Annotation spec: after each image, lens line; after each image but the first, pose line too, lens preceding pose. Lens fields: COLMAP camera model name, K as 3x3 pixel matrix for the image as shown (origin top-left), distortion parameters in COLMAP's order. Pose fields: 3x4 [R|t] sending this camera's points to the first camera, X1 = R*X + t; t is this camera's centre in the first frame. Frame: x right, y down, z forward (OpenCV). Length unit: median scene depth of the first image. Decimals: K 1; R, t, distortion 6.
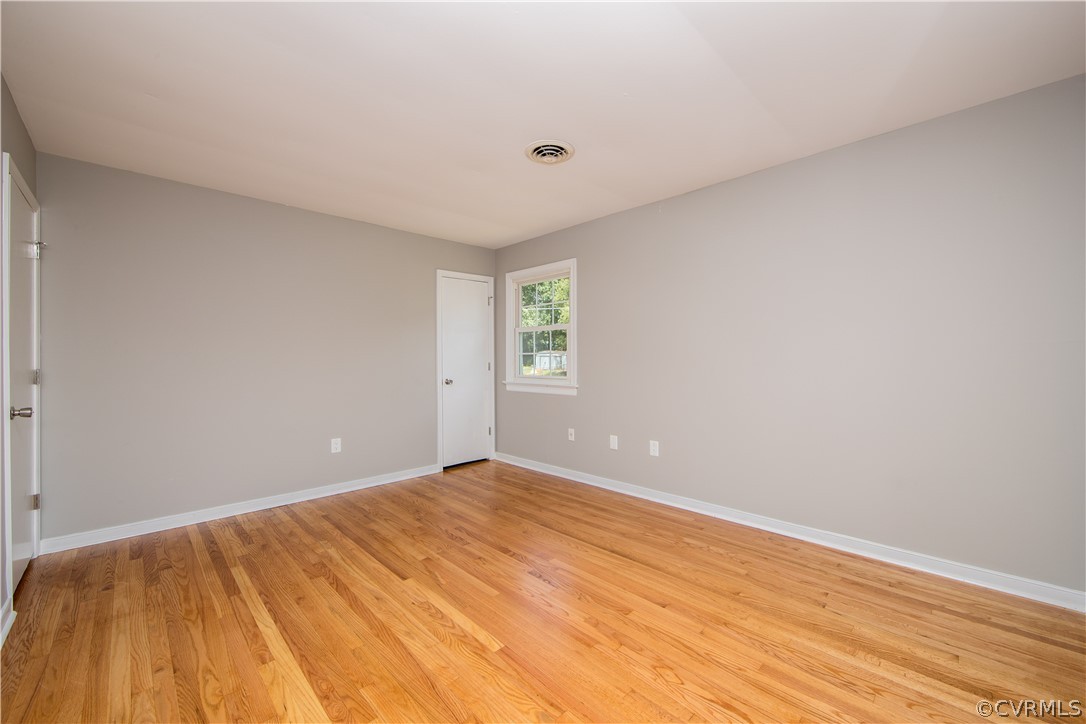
lens RADIAL K [[430.9, 0, 546.4], [0, 430.9, 362.0], [0, 0, 1]] dist [-0.009116, 0.000563]
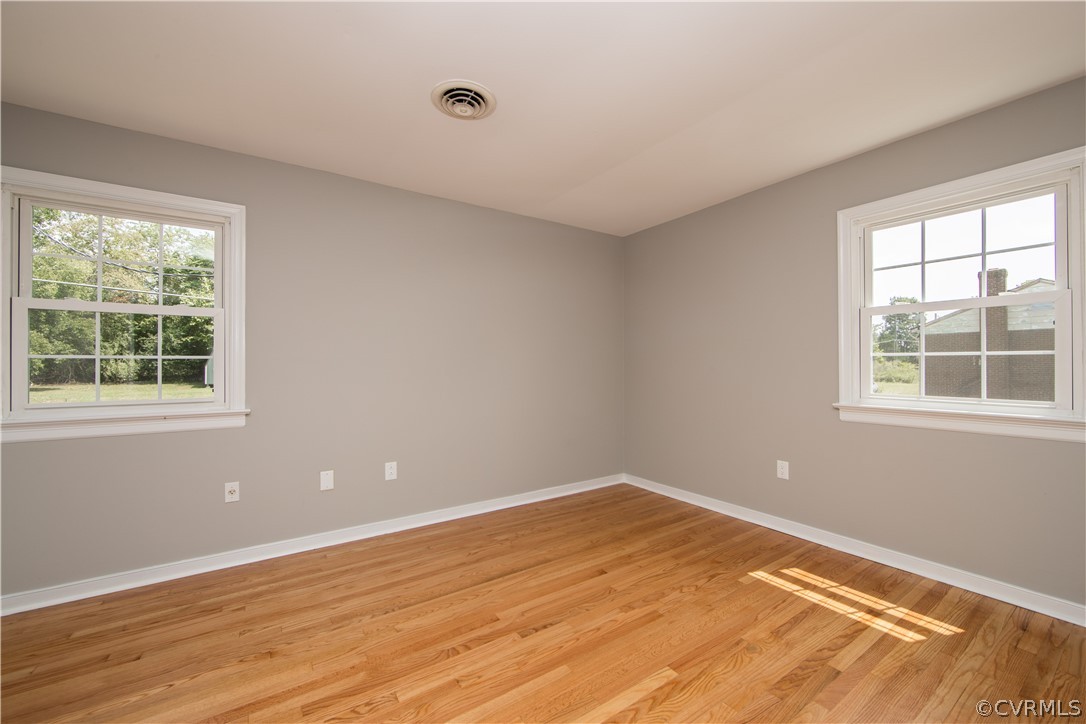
lens RADIAL K [[430.9, 0, 546.4], [0, 430.9, 362.0], [0, 0, 1]] dist [-0.009116, 0.000563]
pose [[0.178604, 0.011930, 0.983849, -0.722798], [0.010095, 0.999852, -0.013957, -0.001444], [-0.983869, 0.012424, 0.178457, 0.721811]]
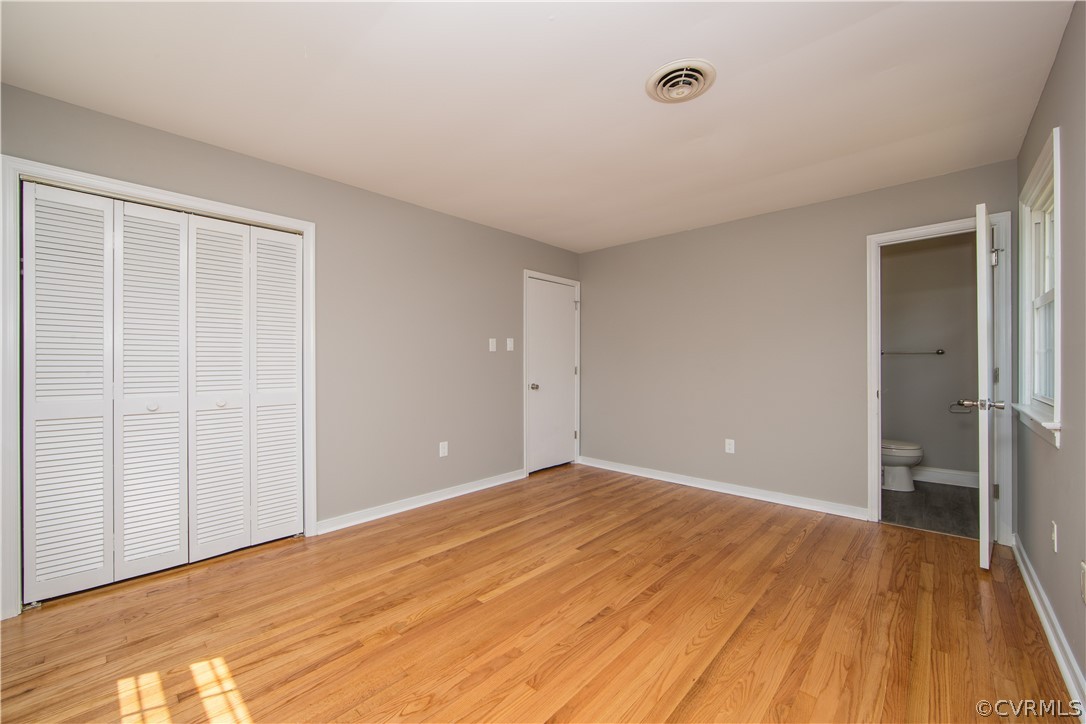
lens RADIAL K [[432.1, 0, 543.0], [0, 432.1, 362.0], [0, 0, 1]] dist [-0.008916, 0.000189]
pose [[0.044714, 0.003582, -0.998993, 0.731894], [-0.005035, 0.999982, 0.003360, -0.008181], [0.998987, 0.004879, 0.044731, 0.737285]]
